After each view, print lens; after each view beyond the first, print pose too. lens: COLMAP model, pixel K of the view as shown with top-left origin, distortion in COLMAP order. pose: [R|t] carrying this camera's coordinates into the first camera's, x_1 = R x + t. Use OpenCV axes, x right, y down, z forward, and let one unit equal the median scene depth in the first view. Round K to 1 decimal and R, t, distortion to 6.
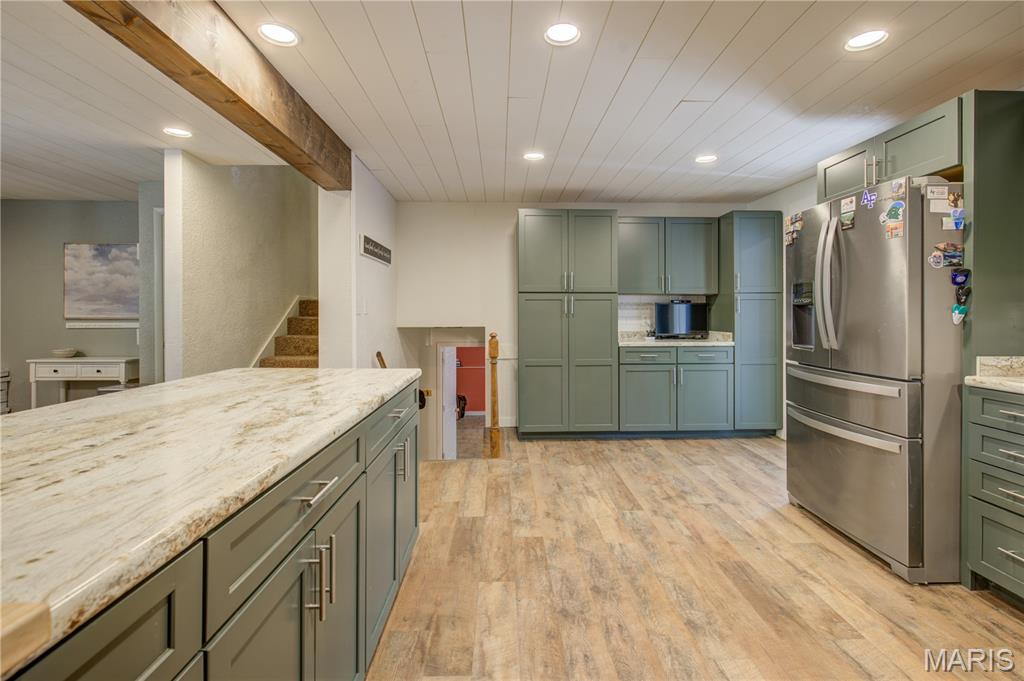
lens RADIAL K [[483.5, 0, 510.6], [0, 483.5, 295.7], [0, 0, 1]] dist [0.000109, -0.000093]
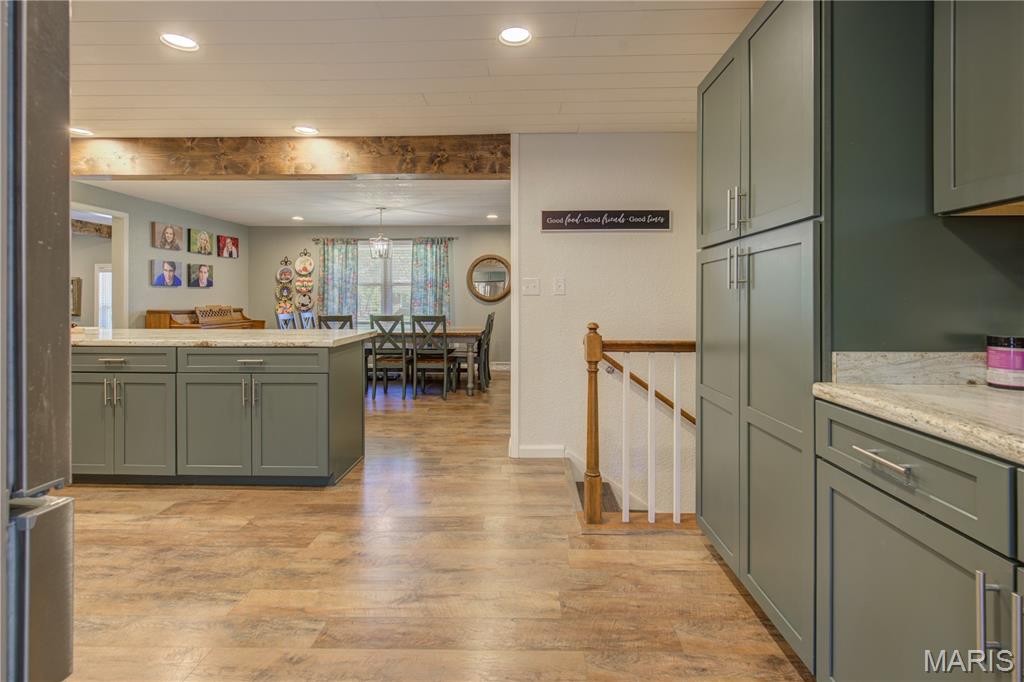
lens RADIAL K [[483.5, 0, 510.6], [0, 483.5, 296.2], [0, 0, 1]] dist [0.000109, -0.000093]
pose [[-0.061919, -0.005337, -0.998067, 1.125017], [0.039807, 0.999177, -0.007813, 0.083488], [0.997287, -0.040214, -0.061656, 1.771275]]
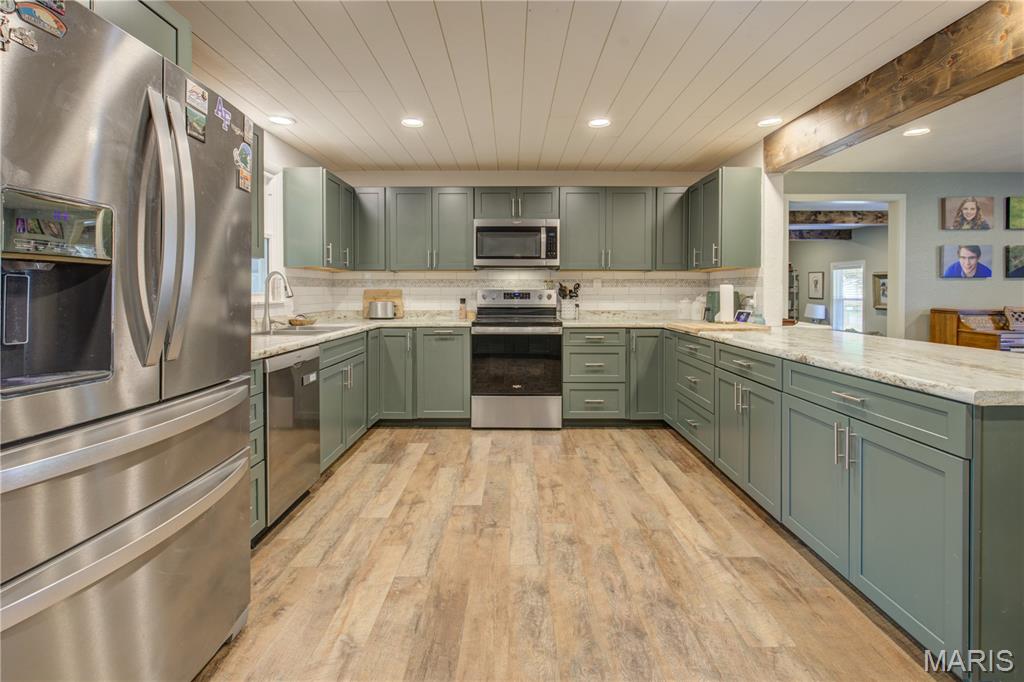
lens RADIAL K [[483.5, 0, 510.6], [0, 483.5, 296.2], [0, 0, 1]] dist [0.000109, -0.000093]
pose [[-0.999540, -0.001410, 0.030287, 0.366634], [-0.002338, 0.999529, -0.030613, 0.074447], [-0.030230, -0.030670, -0.999072, 1.825163]]
